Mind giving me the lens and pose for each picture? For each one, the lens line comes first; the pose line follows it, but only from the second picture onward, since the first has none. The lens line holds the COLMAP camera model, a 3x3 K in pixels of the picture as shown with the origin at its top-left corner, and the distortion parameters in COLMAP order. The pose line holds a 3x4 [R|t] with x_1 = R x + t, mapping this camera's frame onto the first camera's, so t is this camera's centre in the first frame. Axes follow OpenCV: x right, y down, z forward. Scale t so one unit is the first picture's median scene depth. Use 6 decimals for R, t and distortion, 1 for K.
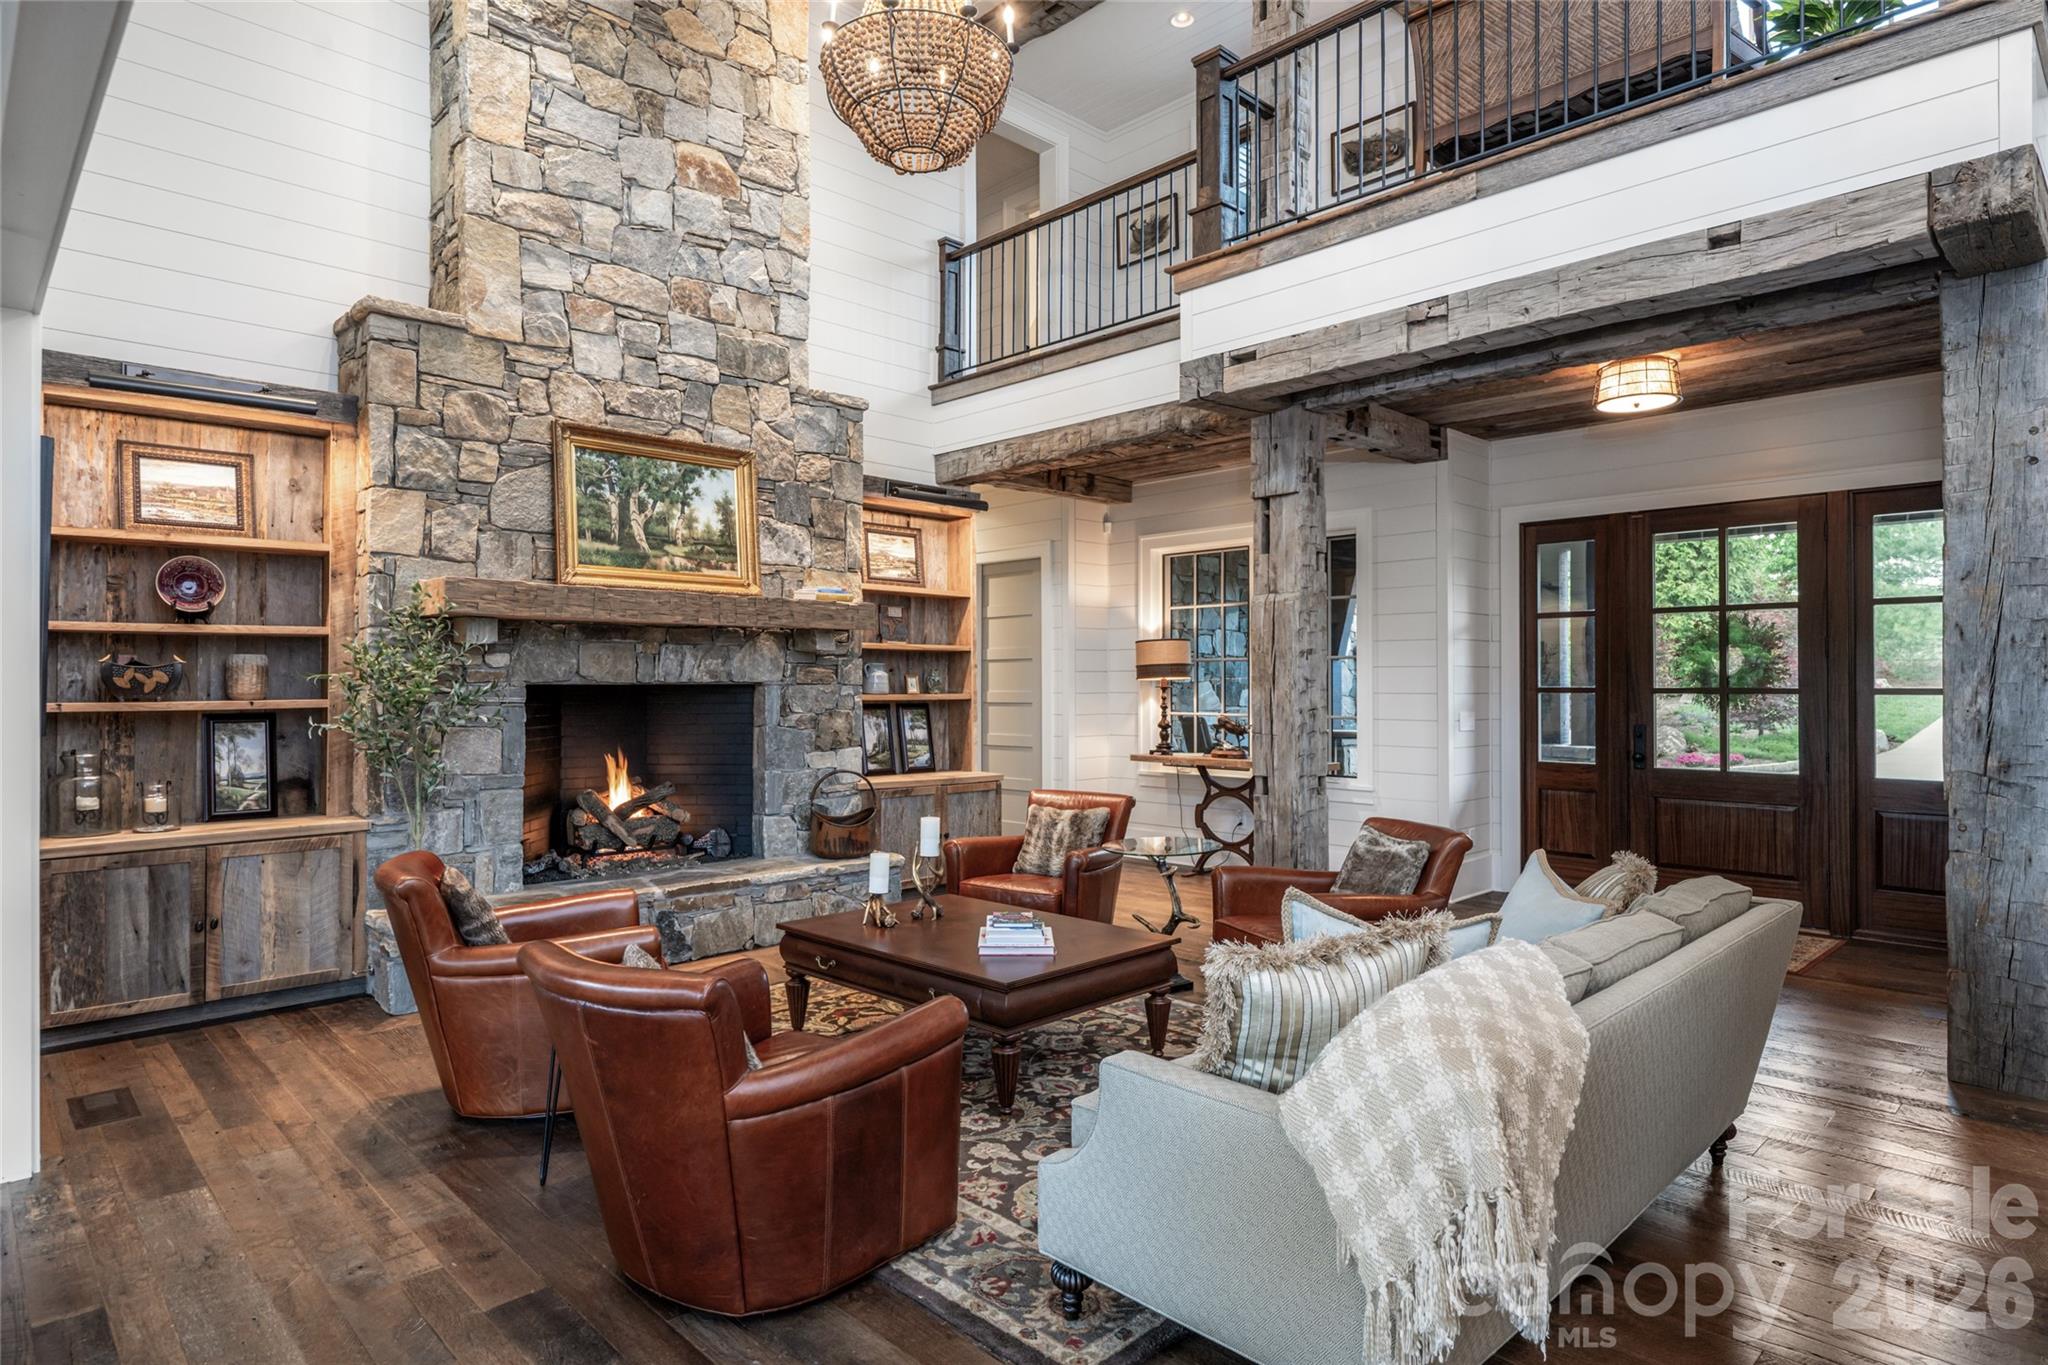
lens RADIAL K [[1131.2, 0, 1002.1], [0, 1131.2, 673.7], [0, 0, 1]] dist [0.000309, -0.000046]
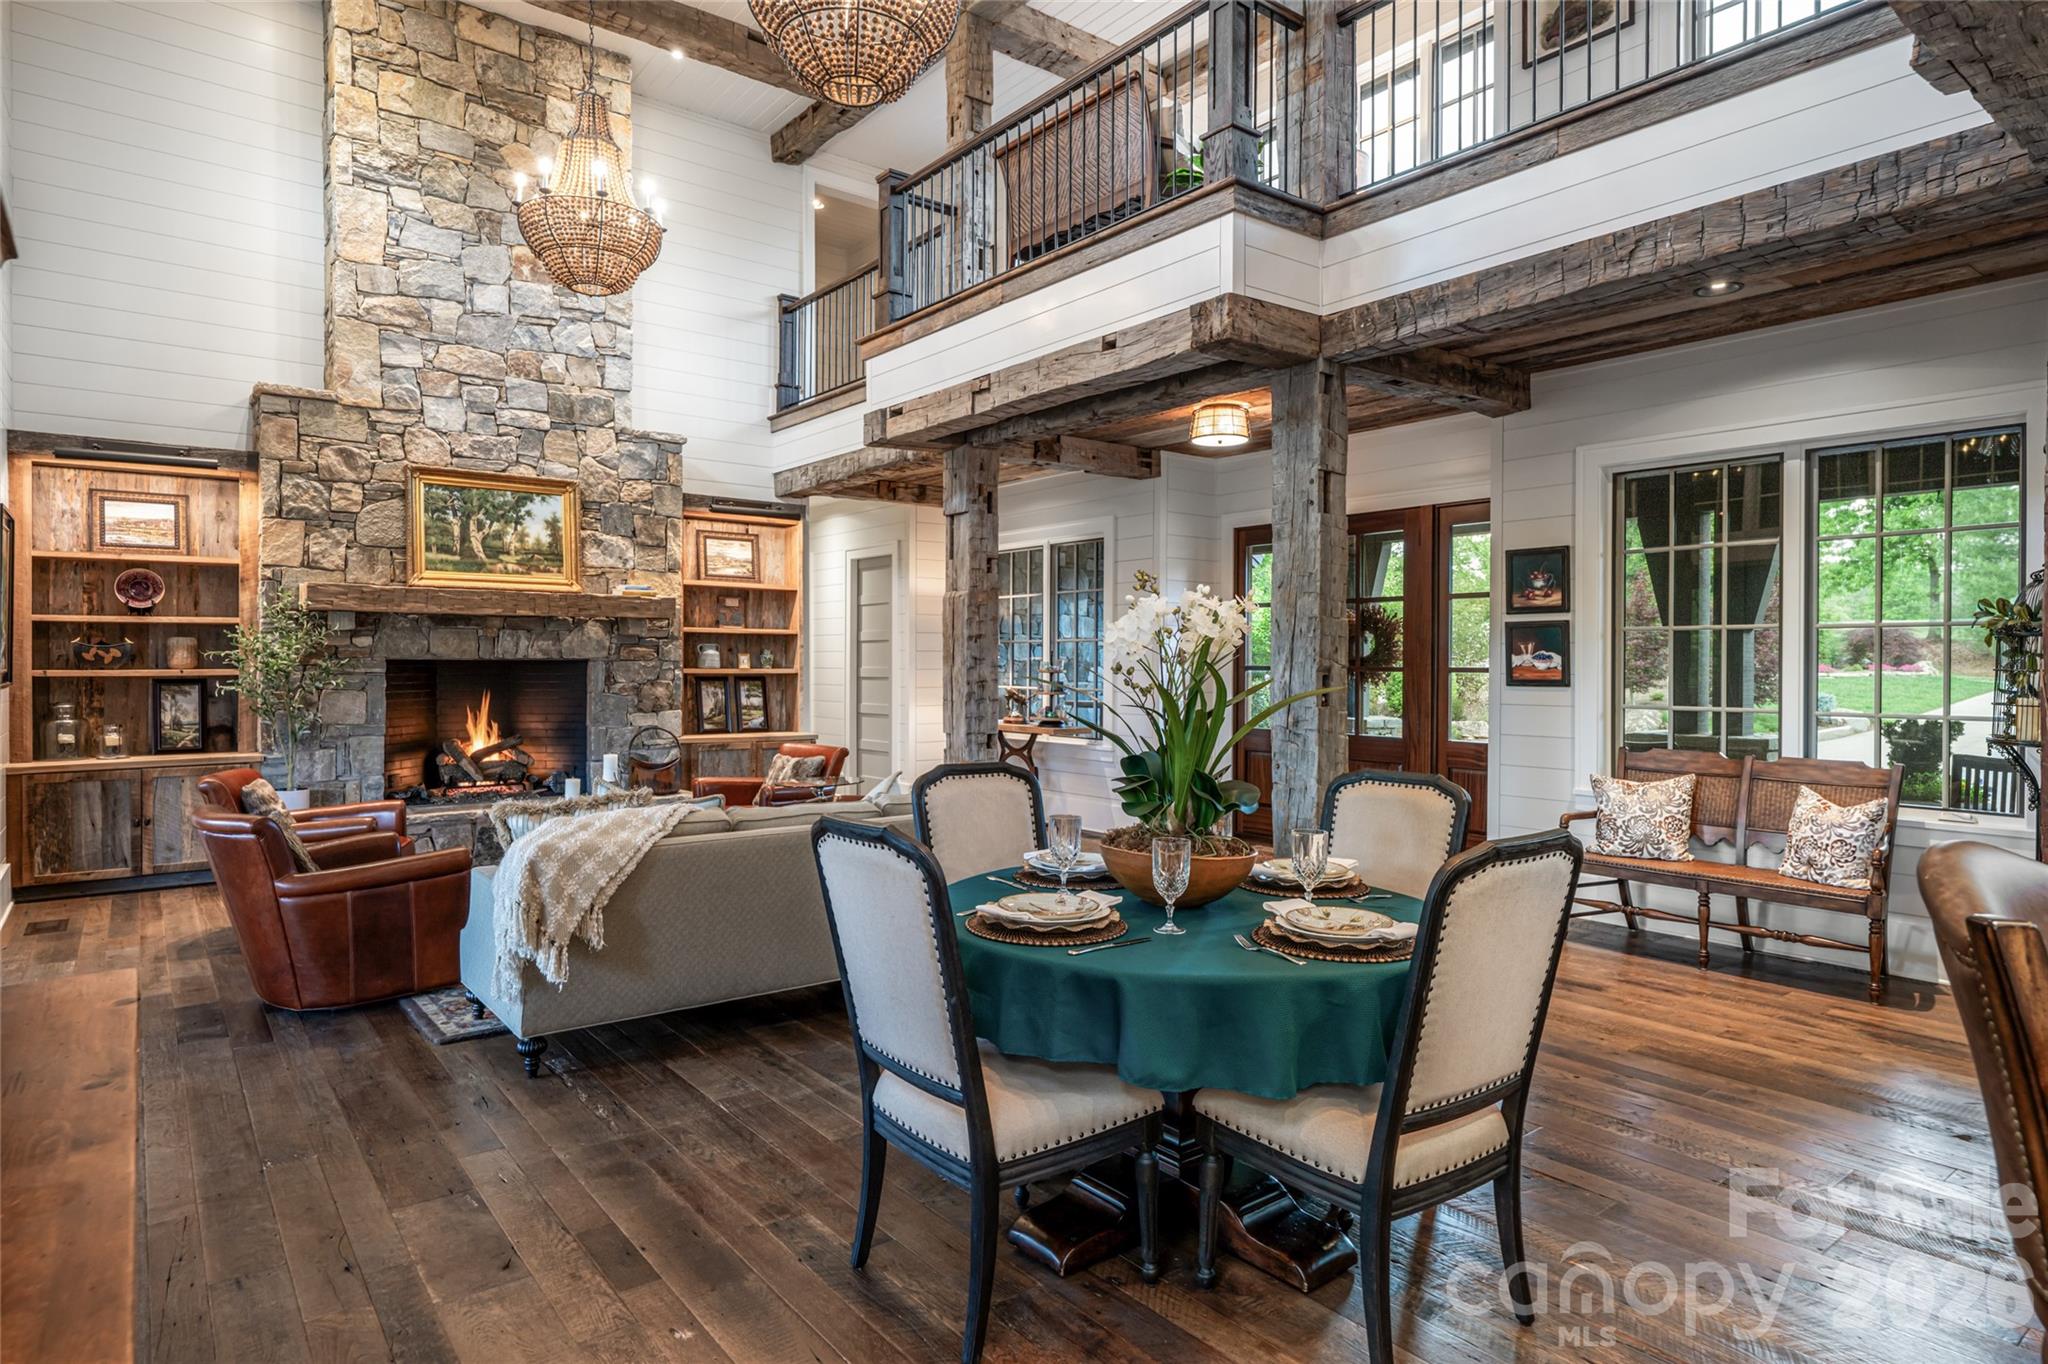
lens RADIAL K [[1149.2, 0, 1028.3], [0, 1149.2, 672.5], [0, 0, 1]] dist [0.001535, 0.000826]
pose [[0.995464, 0.005481, -0.094978, 0.465829], [-0.003812, 0.999835, 0.017747, -0.002186], [0.095060, -0.017304, 0.995321, -0.297011]]
